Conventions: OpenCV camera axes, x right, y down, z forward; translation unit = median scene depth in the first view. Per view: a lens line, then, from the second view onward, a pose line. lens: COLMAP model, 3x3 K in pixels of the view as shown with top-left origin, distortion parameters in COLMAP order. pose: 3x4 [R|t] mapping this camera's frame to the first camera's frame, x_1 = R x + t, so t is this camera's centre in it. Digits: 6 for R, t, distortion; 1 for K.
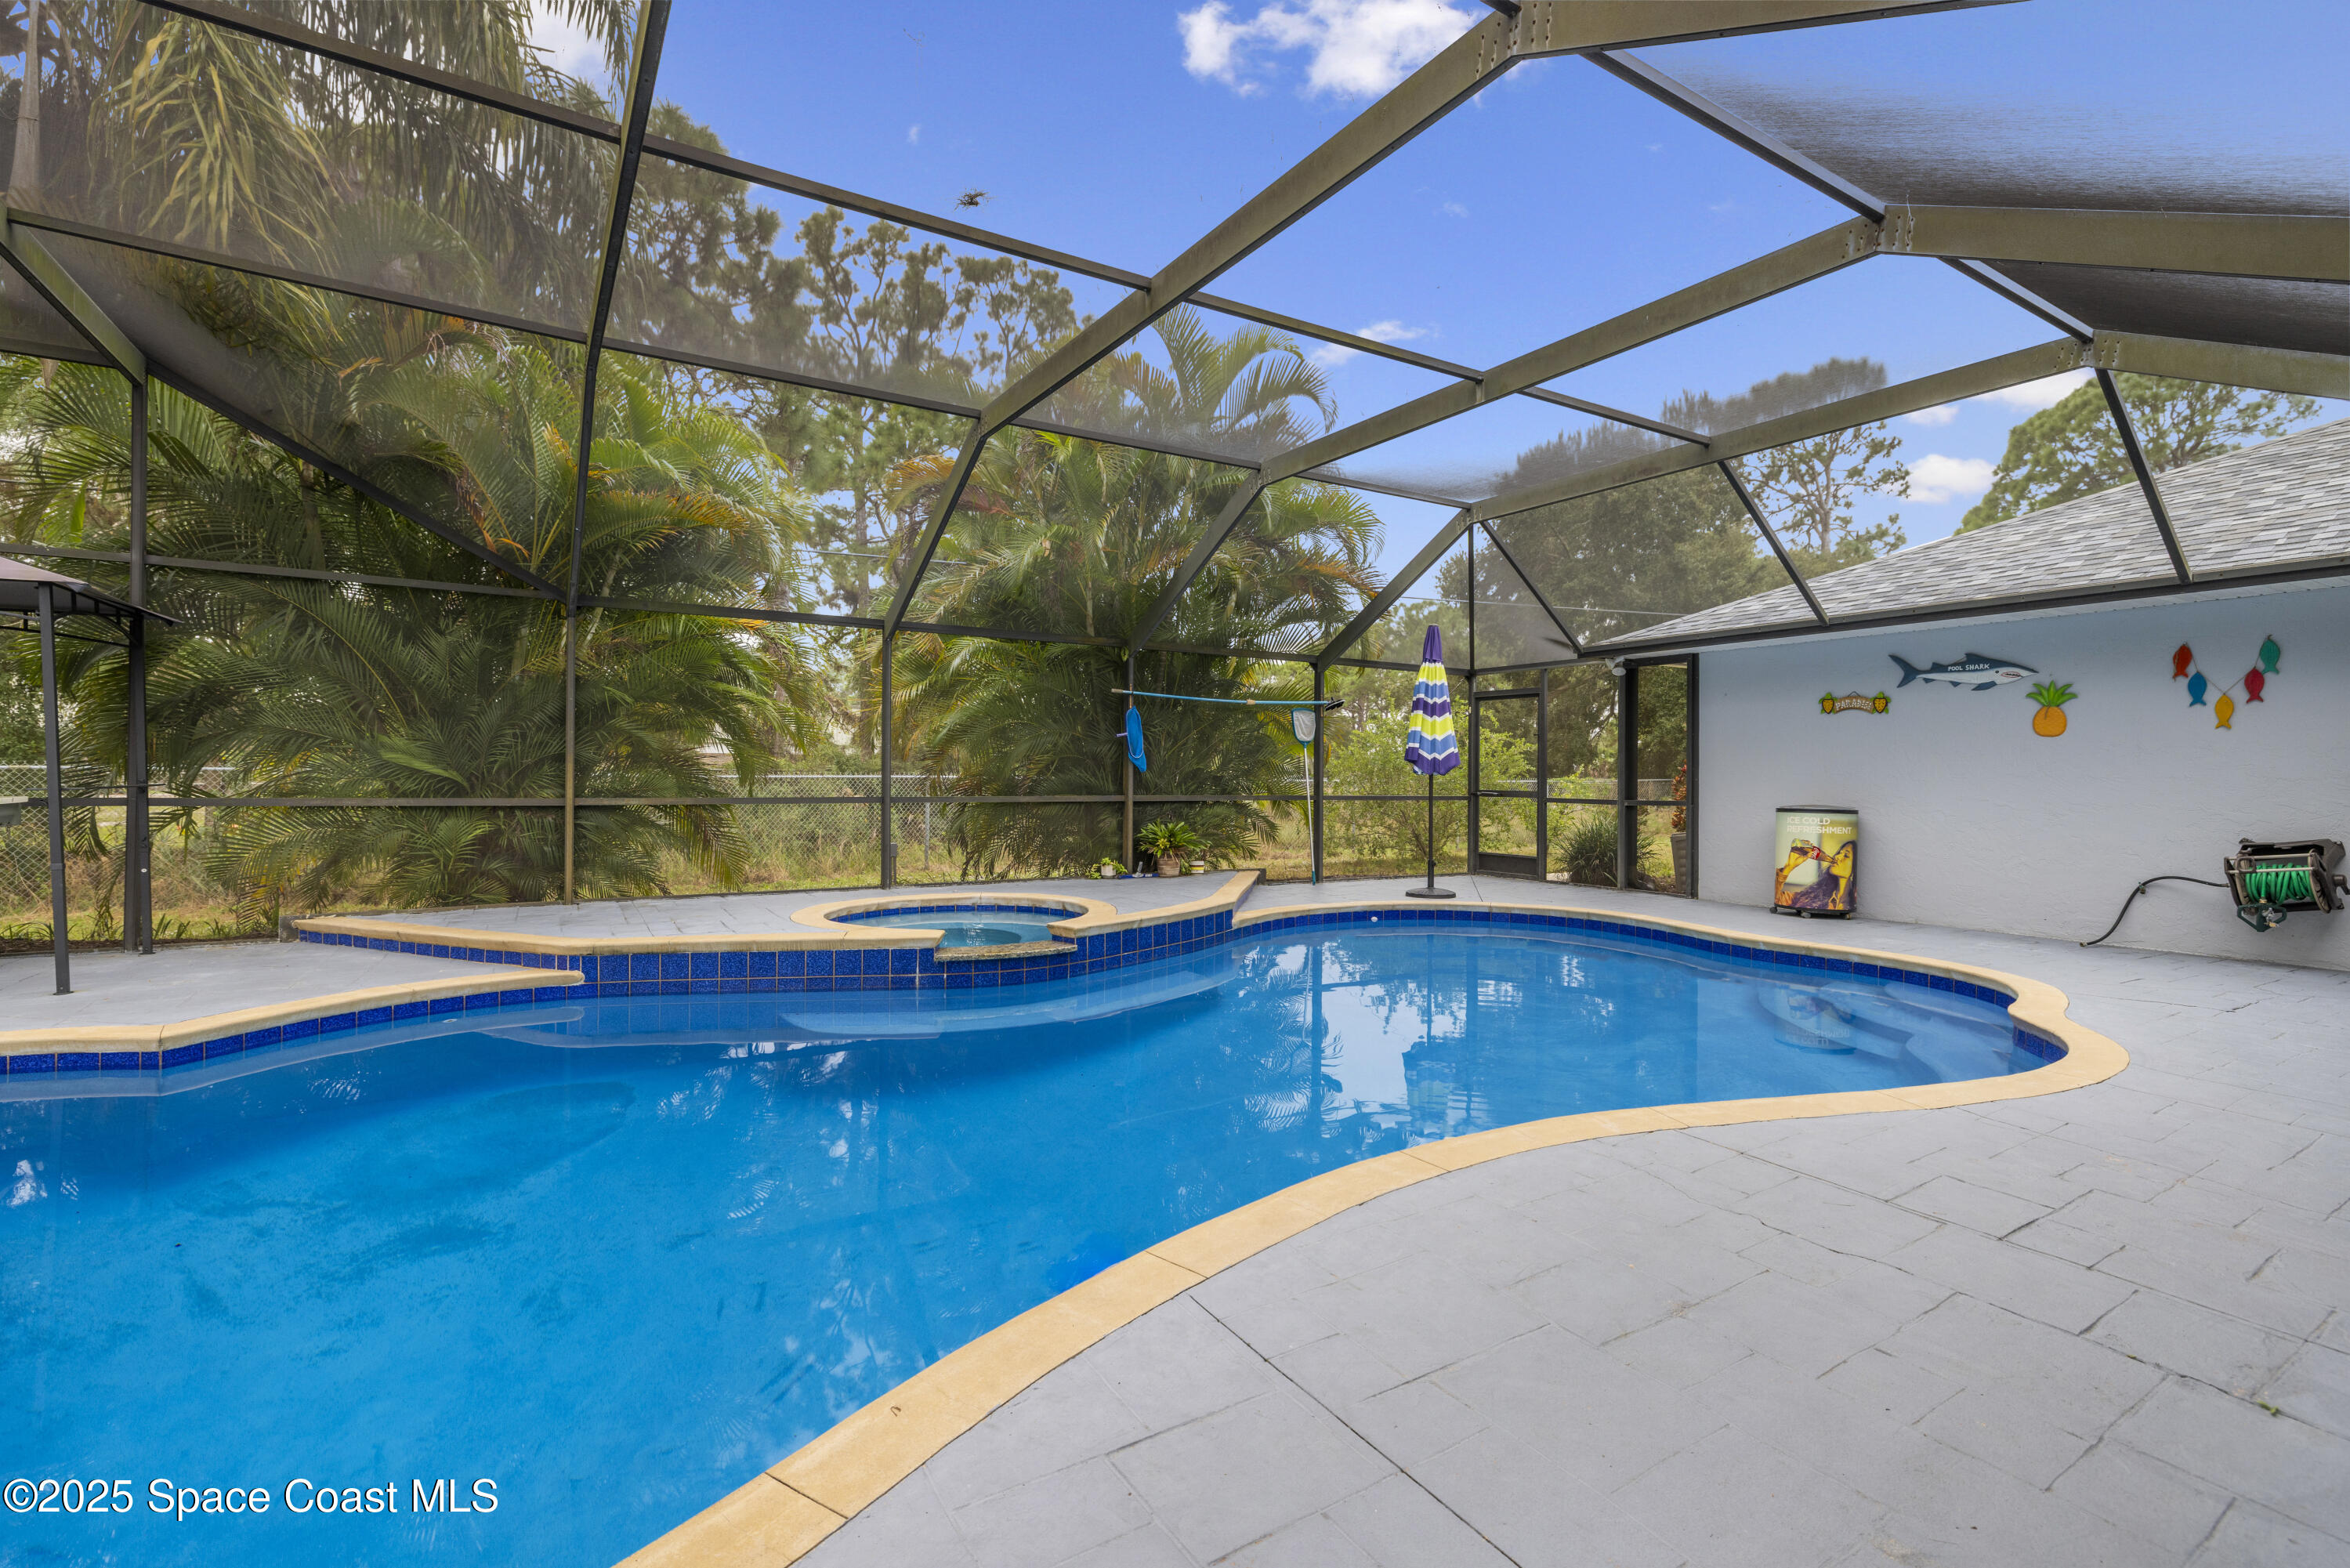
lens RADIAL K [[1044.2, 0, 1163.8], [0, 1044.2, 778.9], [0, 0, 1]] dist [-0.003454, 0.000581]
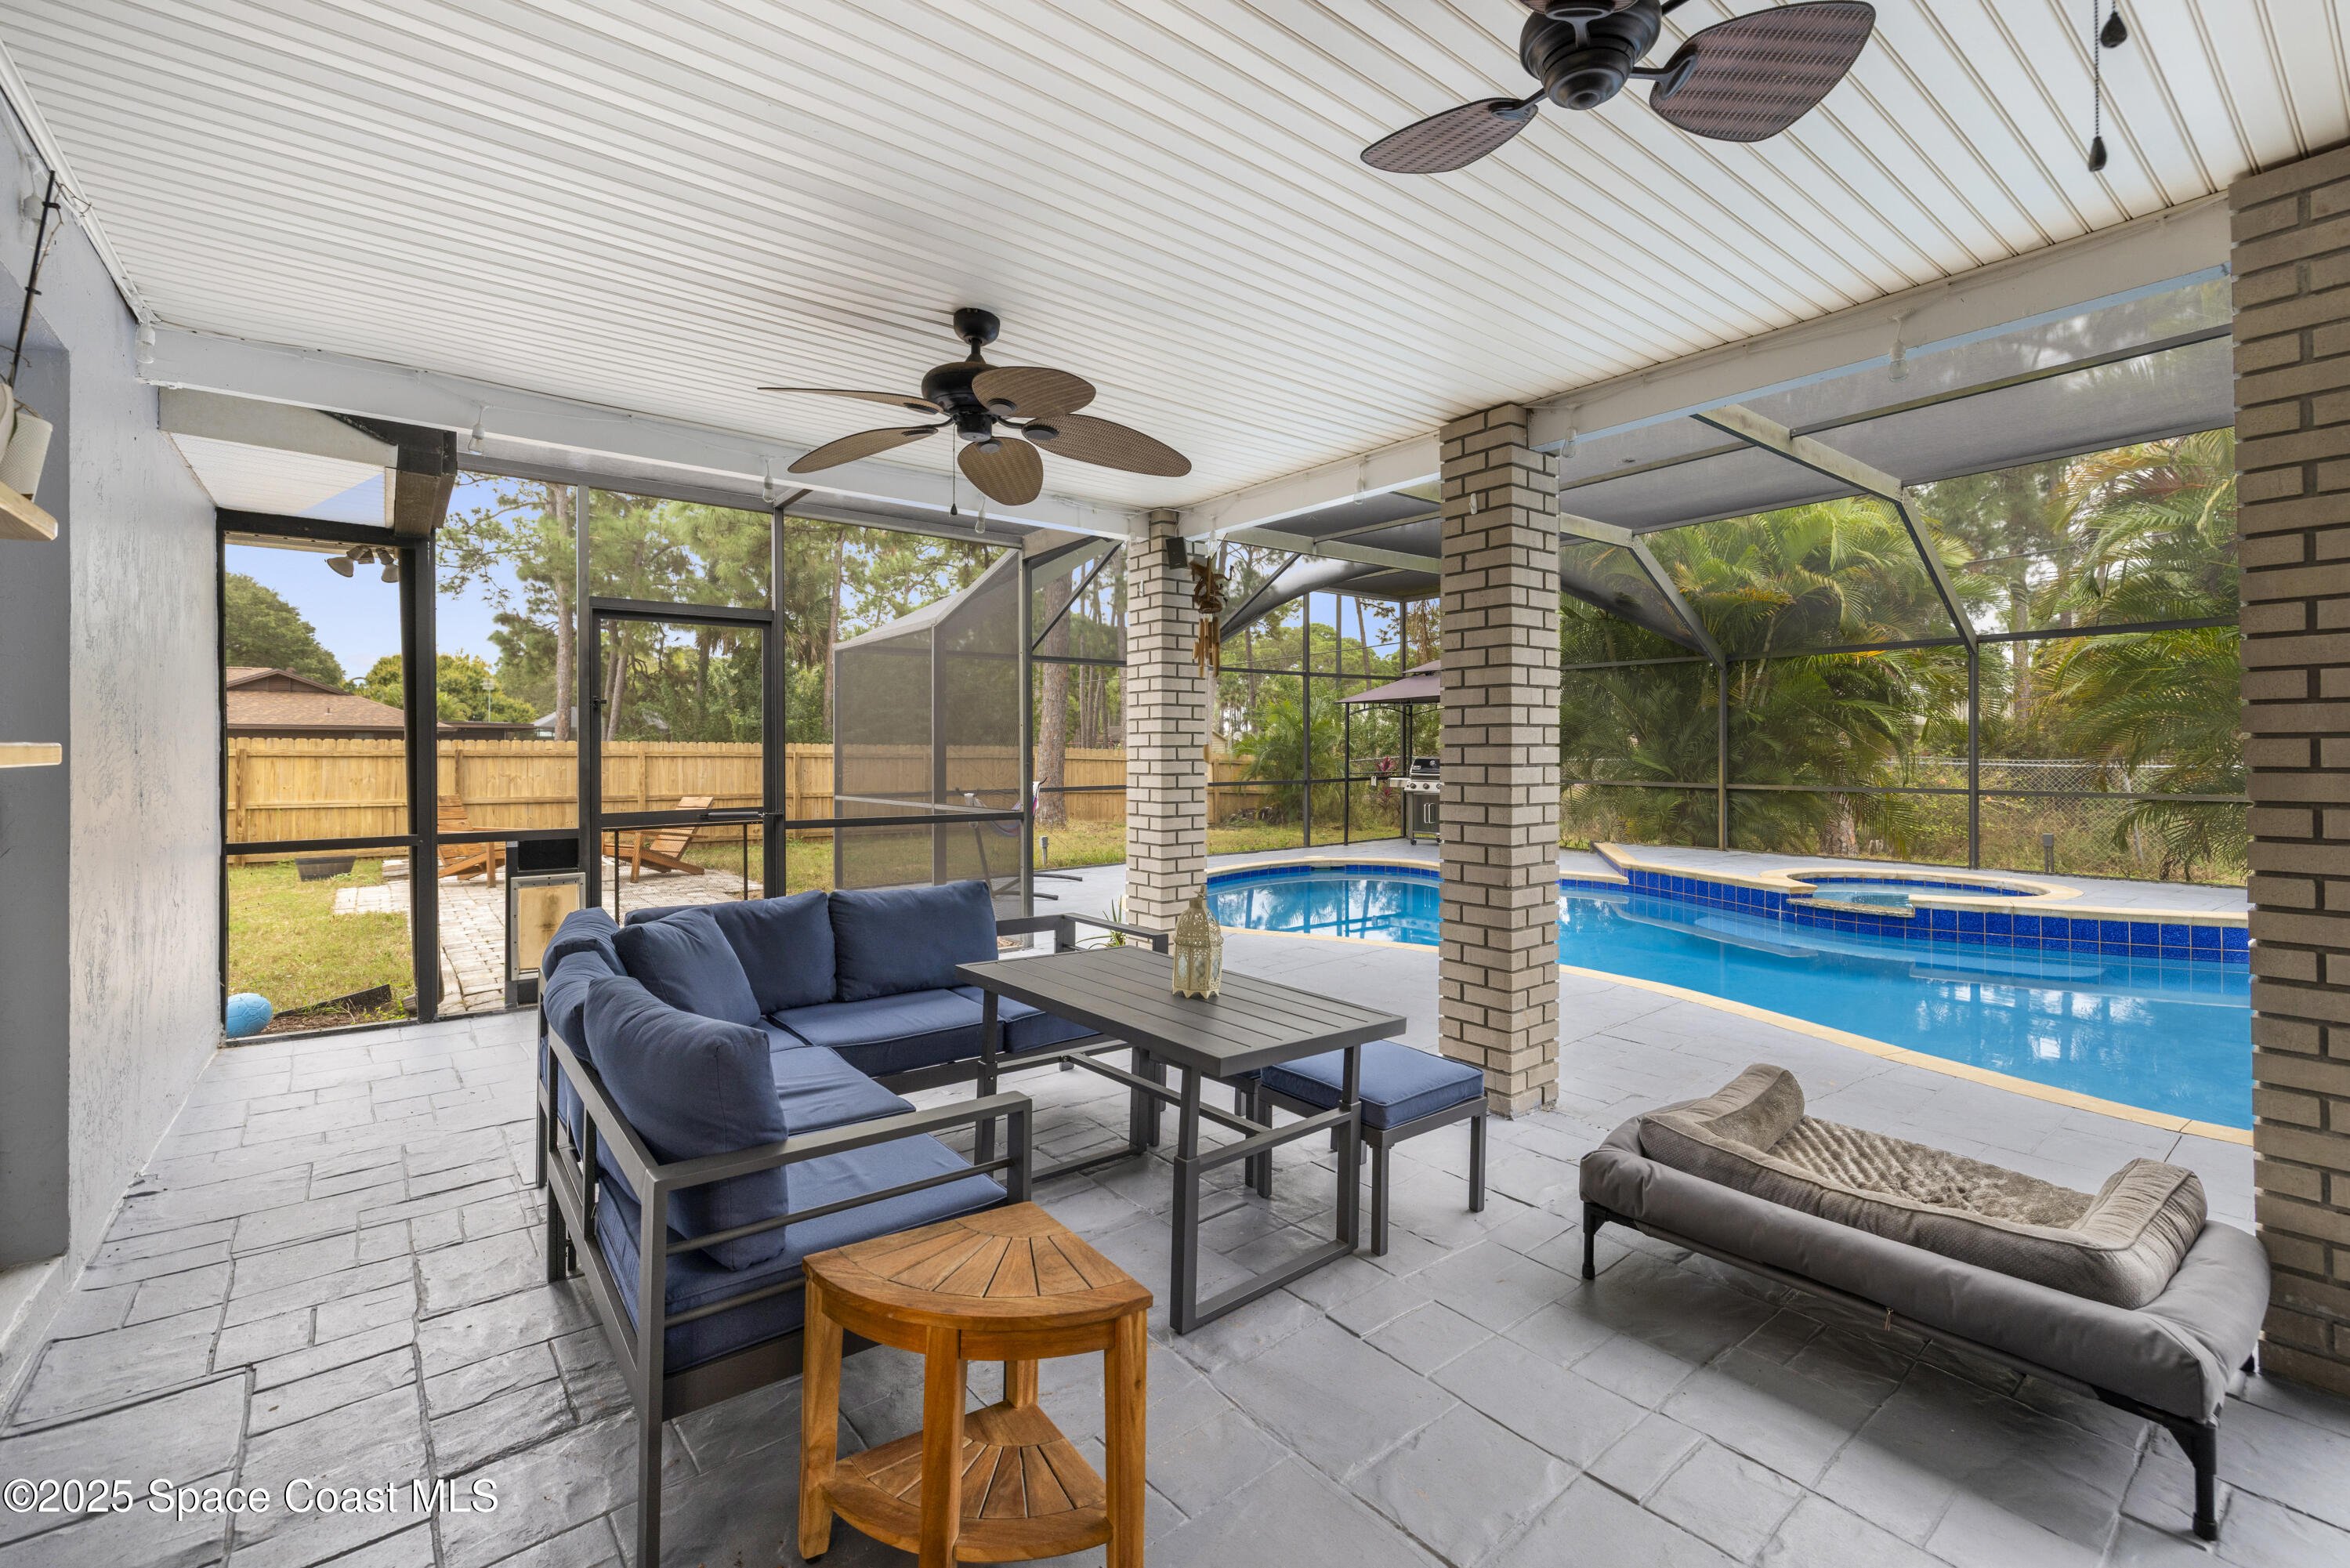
lens RADIAL K [[999.9, 0, 1172.5], [0, 999.9, 760.6], [0, 0, 1]] dist [0.004433, 0.000625]
pose [[0.123685, 0.002181, -0.992319, 0.673081], [-0.000859, 0.999997, 0.002091, -0.015620], [0.992321, 0.000594, 0.123687, -0.013131]]
